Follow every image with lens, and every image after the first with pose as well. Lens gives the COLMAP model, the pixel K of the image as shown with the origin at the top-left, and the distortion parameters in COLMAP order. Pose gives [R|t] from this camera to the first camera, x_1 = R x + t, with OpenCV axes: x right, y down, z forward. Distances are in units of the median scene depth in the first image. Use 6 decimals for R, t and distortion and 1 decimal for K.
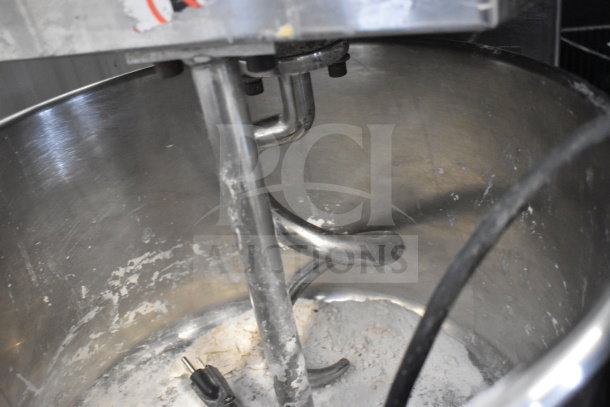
lens RADIAL K [[630.0, 0, 305.0], [0, 630.0, 203.5], [0, 0, 1]] dist [-0.000213, 0.000000]
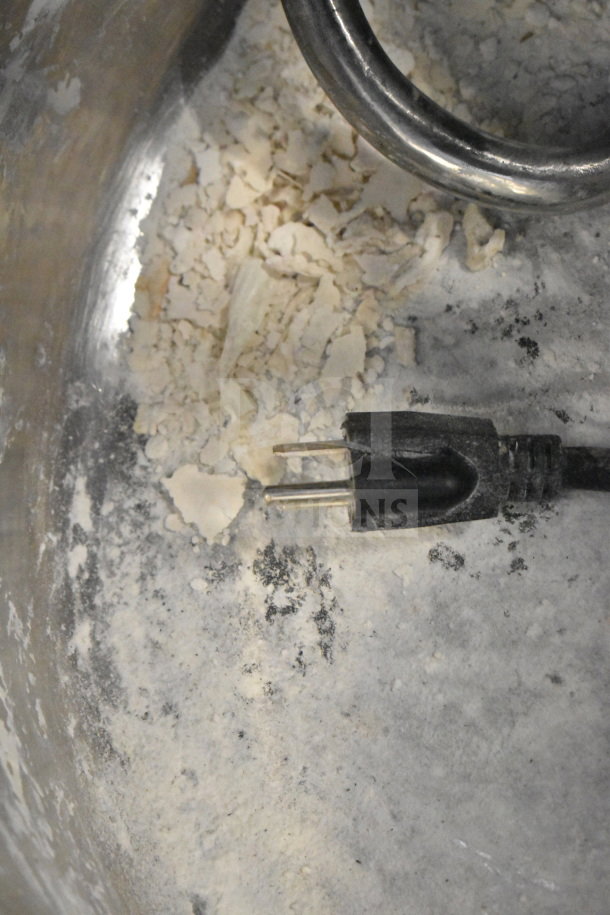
lens RADIAL K [[2154.8, 0, 304.9], [0, 2154.8, 457.7], [0, 0, 1]] dist [0.061946, 0.000000]
pose [[0.620842, -0.745745, 0.241700, -0.382700], [0.499980, 0.614142, 0.610614, -0.266714], [-0.603801, -0.258250, 0.754143, 0.324283]]
